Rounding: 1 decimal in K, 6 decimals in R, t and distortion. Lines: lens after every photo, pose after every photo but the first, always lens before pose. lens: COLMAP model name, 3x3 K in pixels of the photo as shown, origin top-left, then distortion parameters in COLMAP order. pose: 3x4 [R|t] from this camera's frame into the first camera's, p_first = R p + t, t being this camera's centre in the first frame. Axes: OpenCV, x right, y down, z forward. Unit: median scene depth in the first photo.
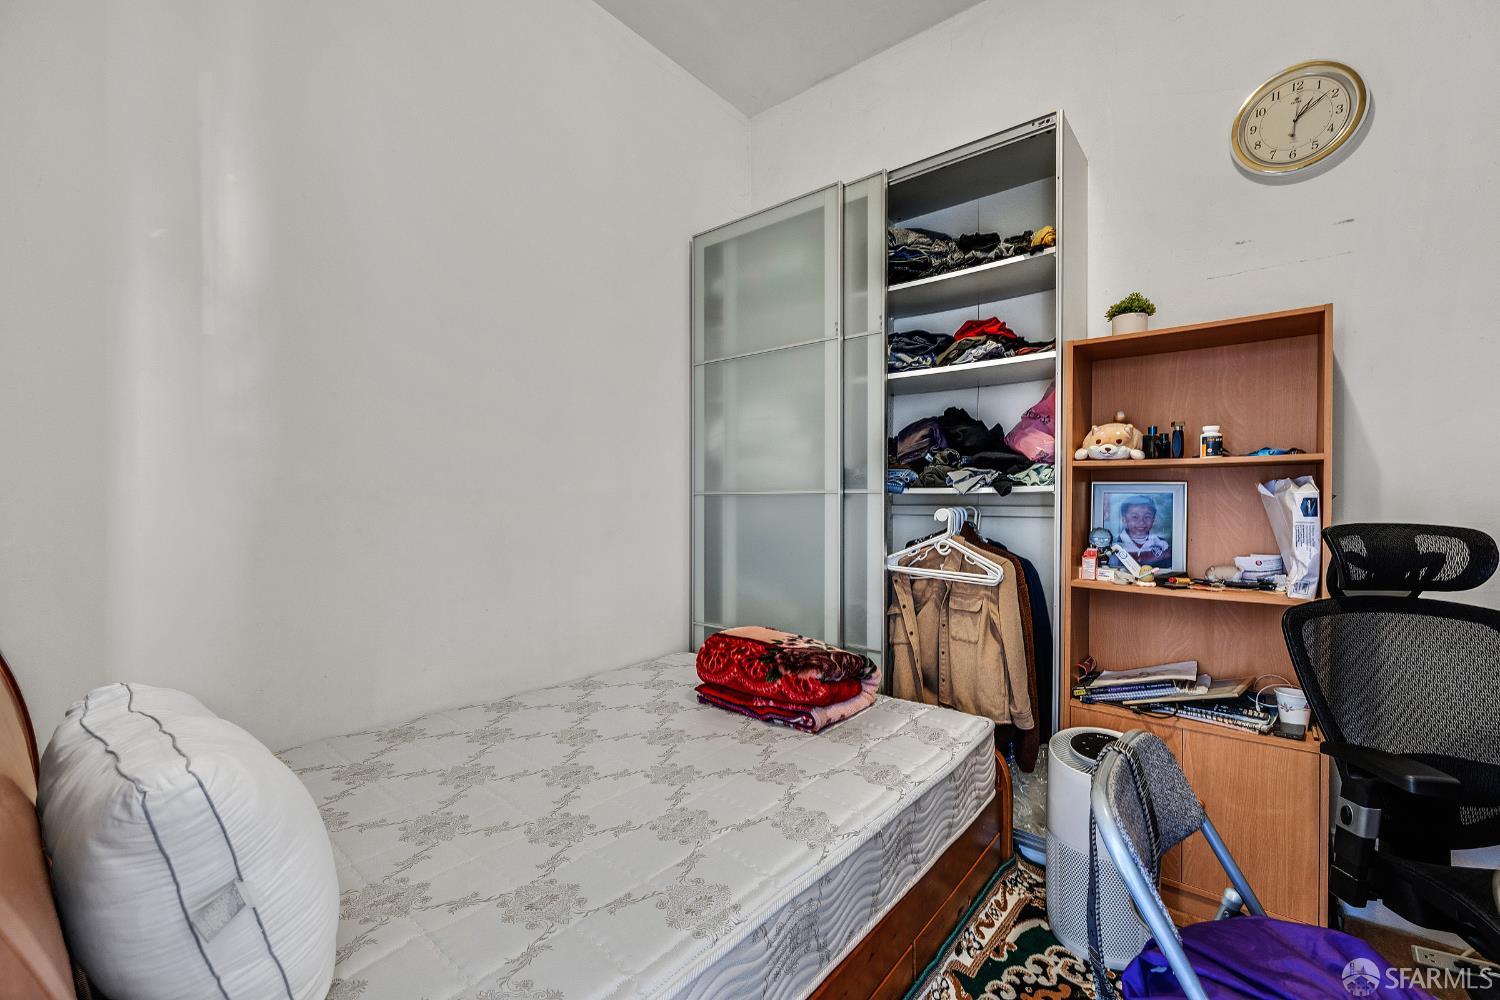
lens RADIAL K [[624.5, 0, 751.0], [0, 624.5, 500.1], [0, 0, 1]] dist [-0.001702, -0.000391]
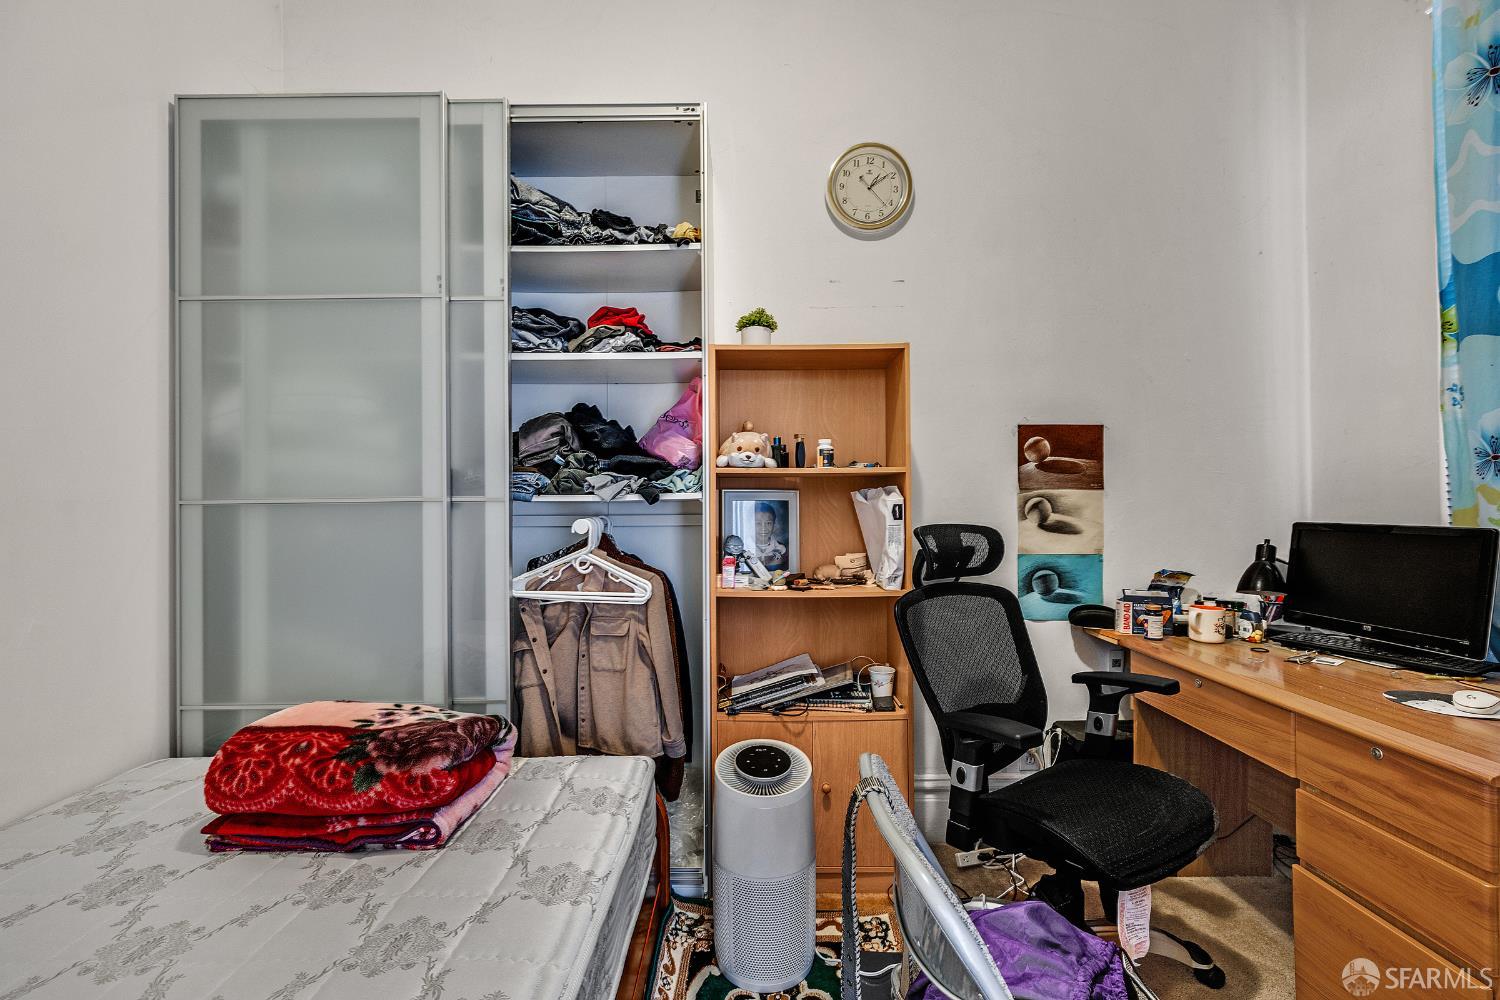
lens RADIAL K [[624.5, 0, 747.6], [0, 624.5, 500.8], [0, 0, 1]] dist [-0.001702, -0.000391]
pose [[0.777406, -0.002767, 0.628992, -0.057436], [0.009317, 0.999931, -0.007117, -0.003459], [-0.628930, 0.011393, 0.777379, 0.207346]]
